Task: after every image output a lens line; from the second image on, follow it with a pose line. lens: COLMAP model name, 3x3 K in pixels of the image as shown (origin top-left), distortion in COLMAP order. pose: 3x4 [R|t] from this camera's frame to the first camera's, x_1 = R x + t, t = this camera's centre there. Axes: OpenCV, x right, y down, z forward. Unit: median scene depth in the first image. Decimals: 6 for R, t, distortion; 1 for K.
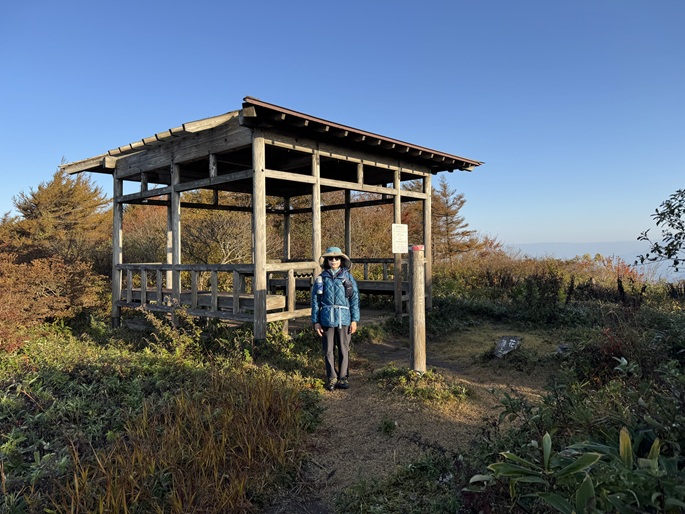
lens RADIAL K [[481.1, 0, 342.4], [0, 481.1, 256.4], [0, 0, 1]] dist [-0.005447, -0.000765]
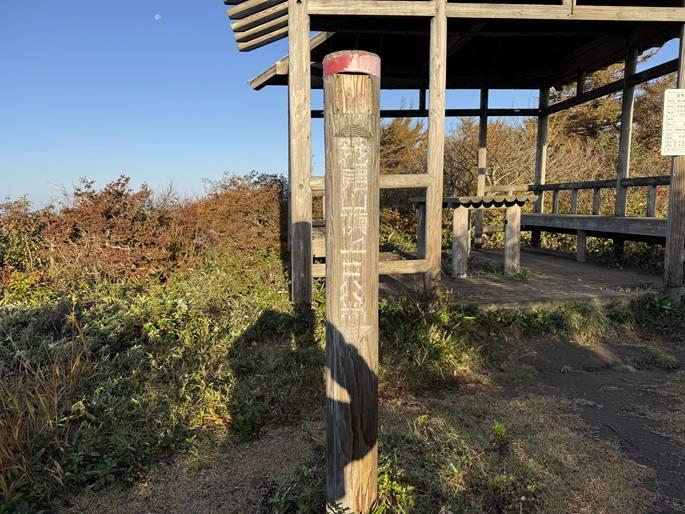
lens RADIAL K [[481.1, 0, 342.5], [0, 481.1, 256.7], [0, 0, 1]] dist [-0.005447, -0.000765]
pose [[0.735814, 0.082287, -0.672166, 0.196186], [0.003667, 0.992091, 0.125467, 0.030418], [0.677174, -0.094786, 0.729693, 0.458243]]
